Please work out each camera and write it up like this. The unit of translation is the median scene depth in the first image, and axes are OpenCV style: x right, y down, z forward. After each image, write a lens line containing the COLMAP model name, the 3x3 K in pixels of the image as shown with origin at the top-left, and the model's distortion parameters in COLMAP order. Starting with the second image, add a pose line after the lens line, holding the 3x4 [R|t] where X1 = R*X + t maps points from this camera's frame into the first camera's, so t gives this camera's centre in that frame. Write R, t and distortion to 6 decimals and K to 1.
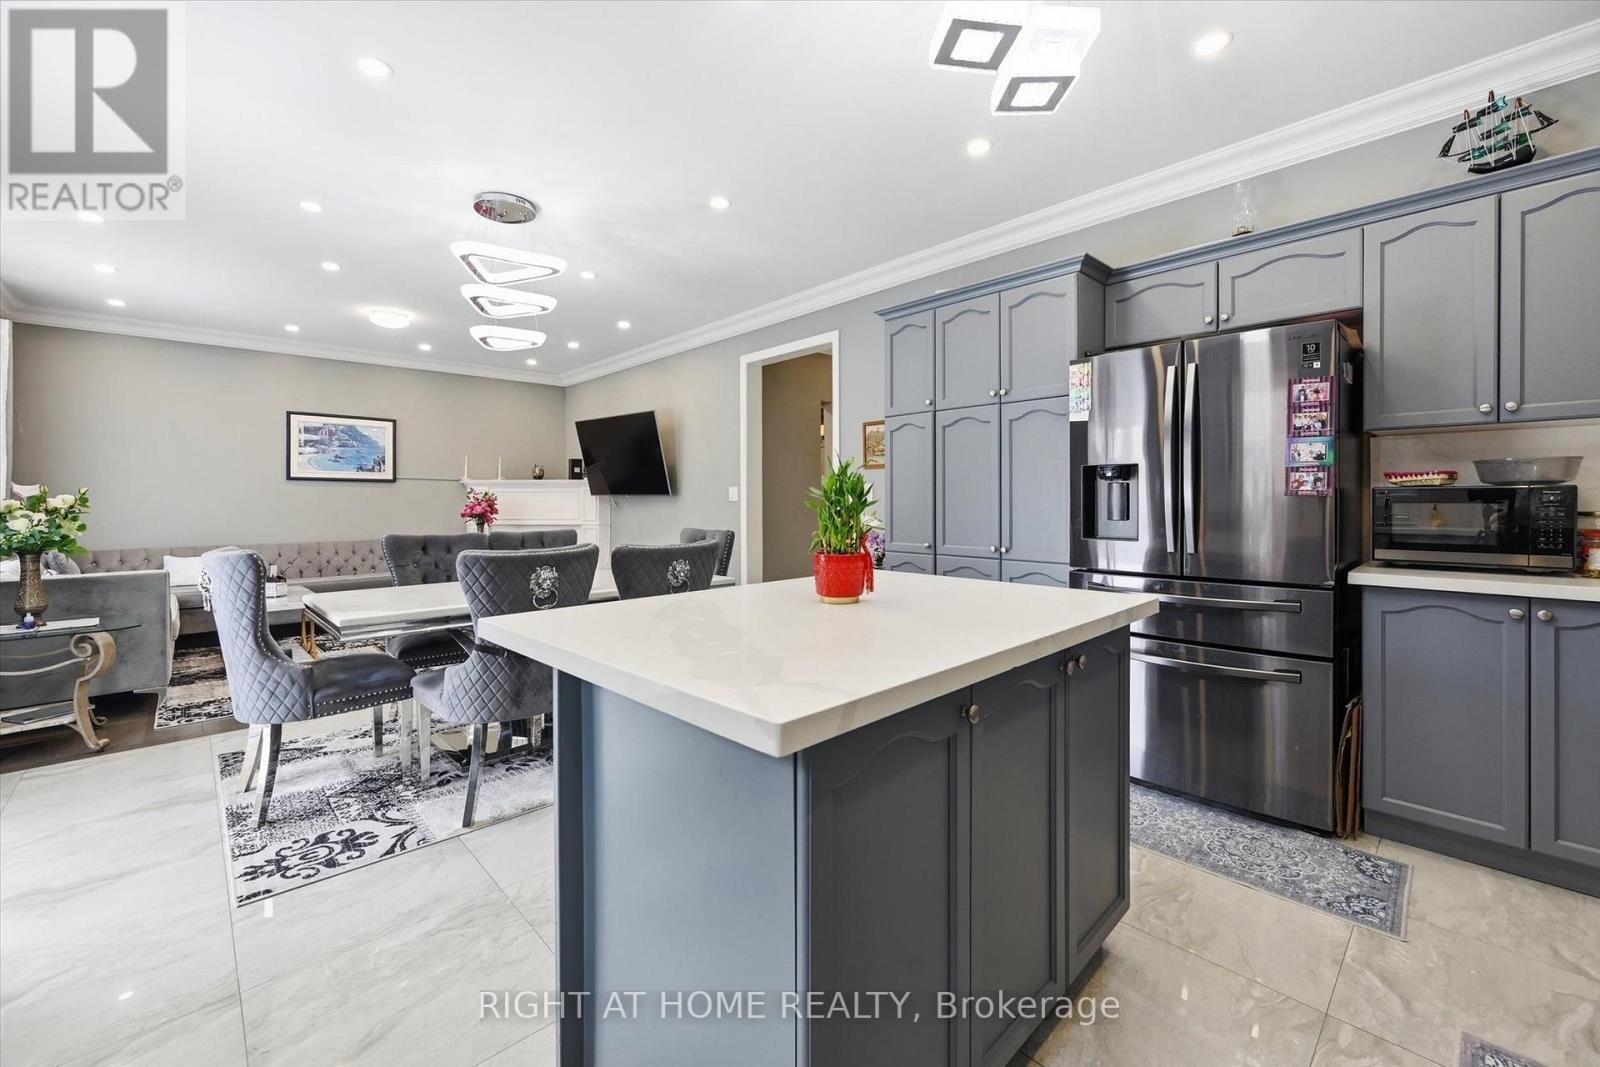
lens RADIAL K [[657.0, 0, 802.2], [0, 657.0, 510.9], [0, 0, 1]] dist [-0.002201, 0.000063]
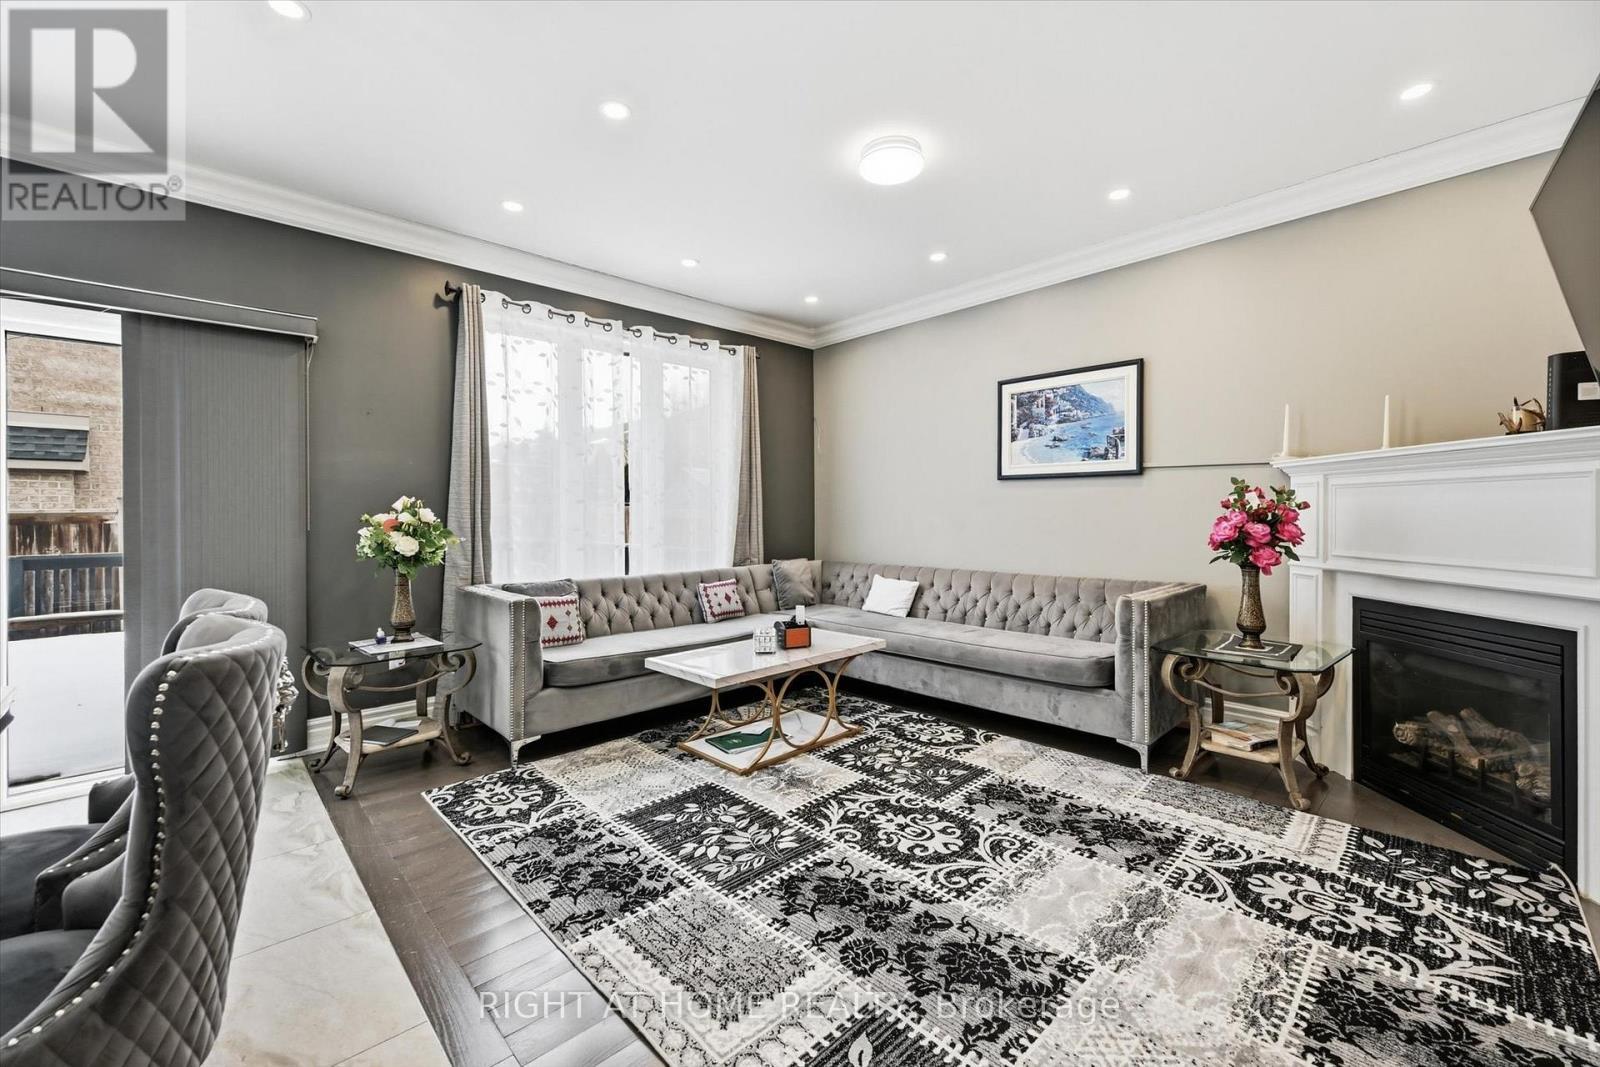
lens RADIAL K [[657.0, 0, 802.2], [0, 657.0, 510.9], [0, 0, 1]] dist [-0.002201, 0.000063]
pose [[0.006230, -0.000290, -0.999981, -0.120457], [-0.007150, 0.999974, -0.000335, -0.018097], [0.999955, 0.007152, 0.006228, 1.076592]]
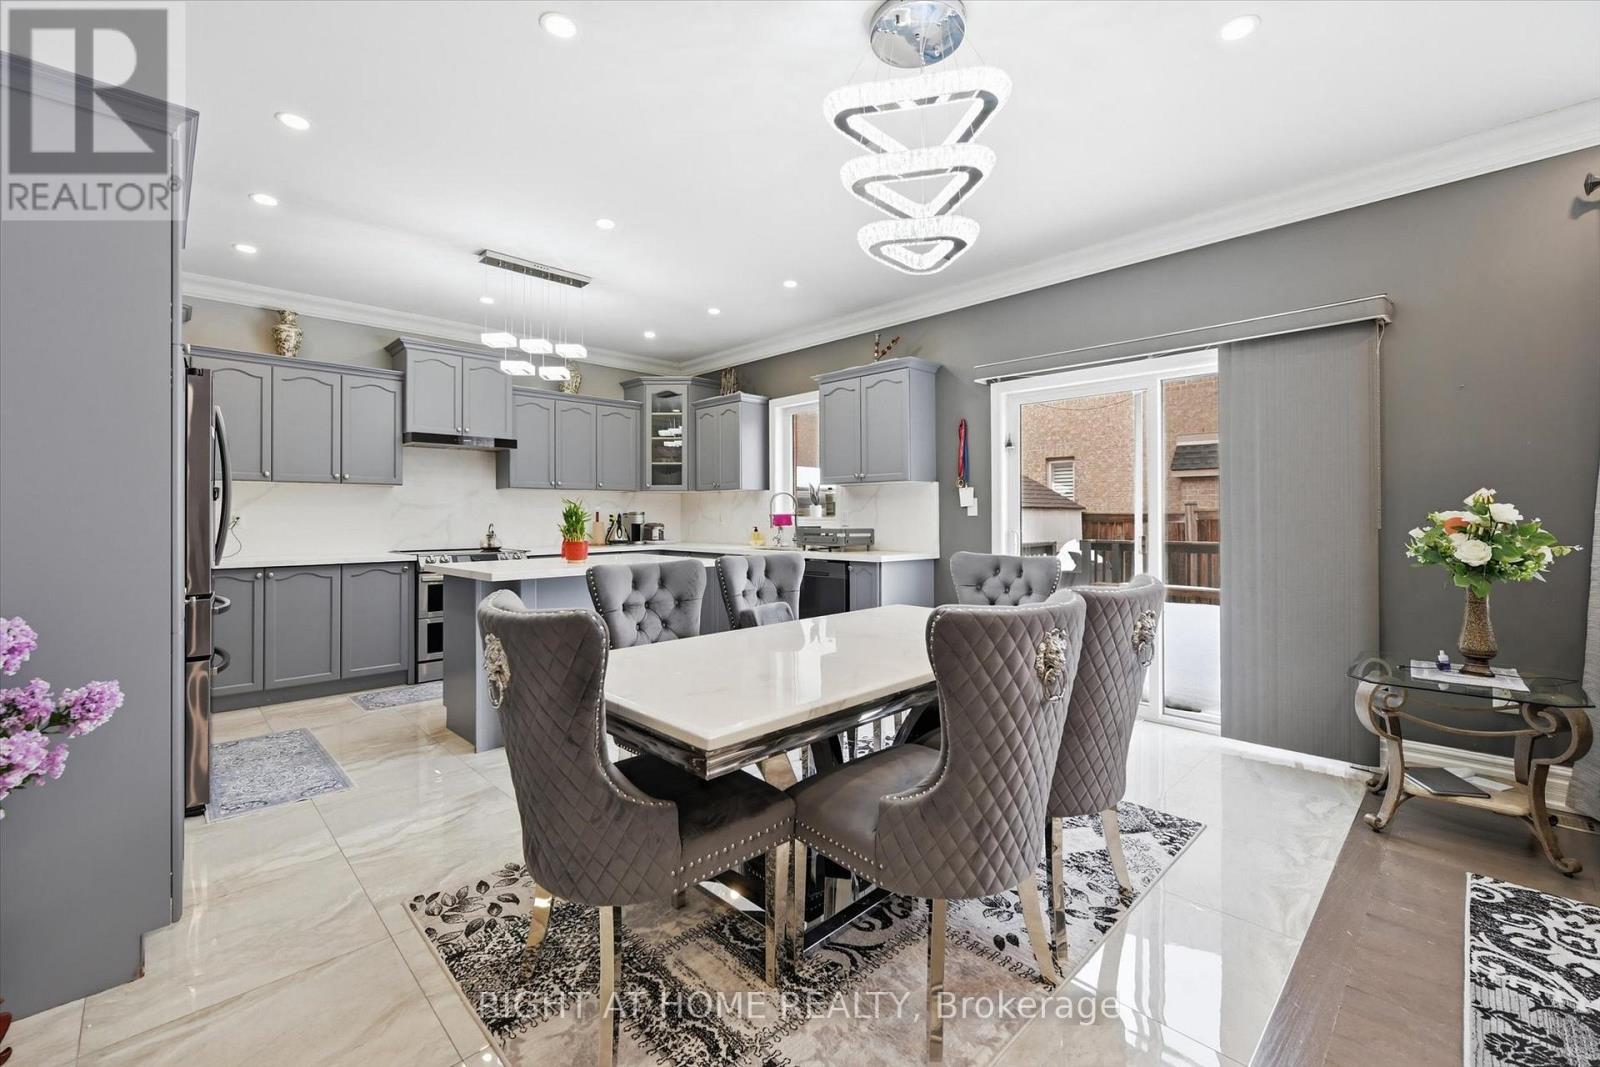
lens RADIAL K [[670.4, 0, 801.6], [0, 670.4, 510.2], [0, 0, 1]] dist [-0.001690, 0.000662]
pose [[-0.999824, 0.006436, -0.017632, -0.245579], [0.006296, 0.999948, 0.008017, -0.020892], [0.017683, 0.007904, -0.999812, 1.197587]]
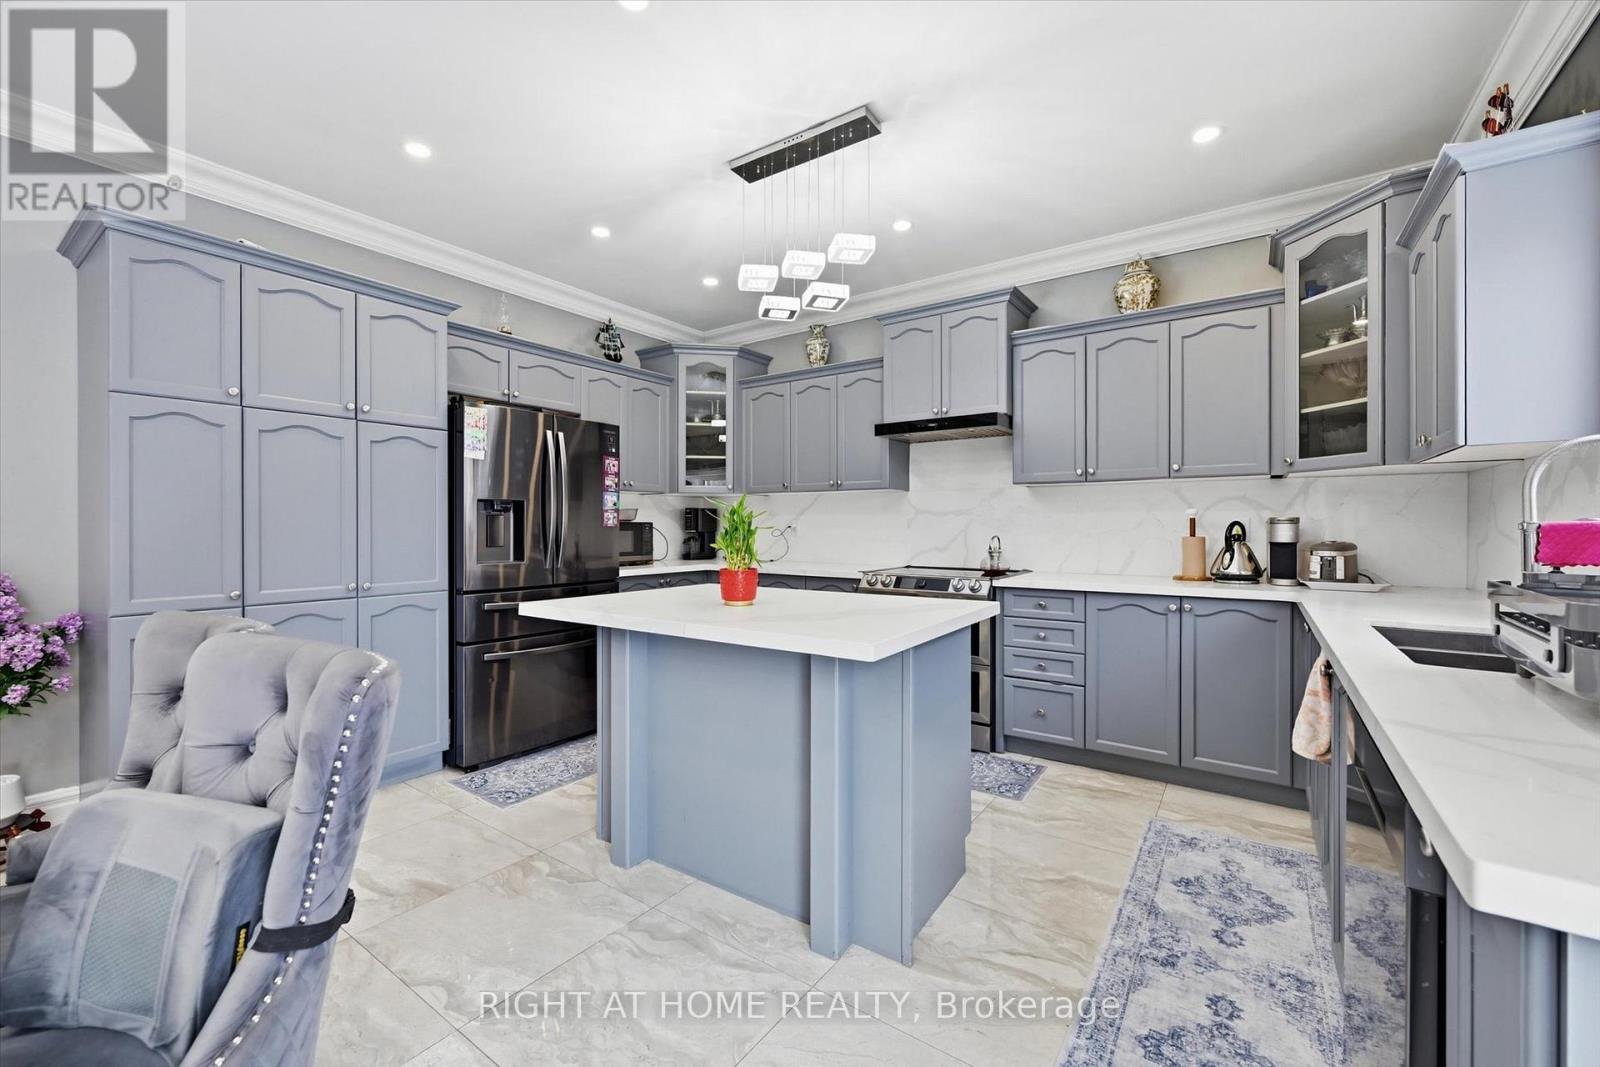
lens RADIAL K [[644.0, 0, 802.2], [0, 644.0, 523.6], [0, 0, 1]] dist [-0.000670, -0.000017]
pose [[-0.200125, 0.006553, 0.979748, -0.457024], [0.014844, 0.999883, -0.003656, -0.007568], [-0.979658, 0.013812, -0.200199, 0.406920]]
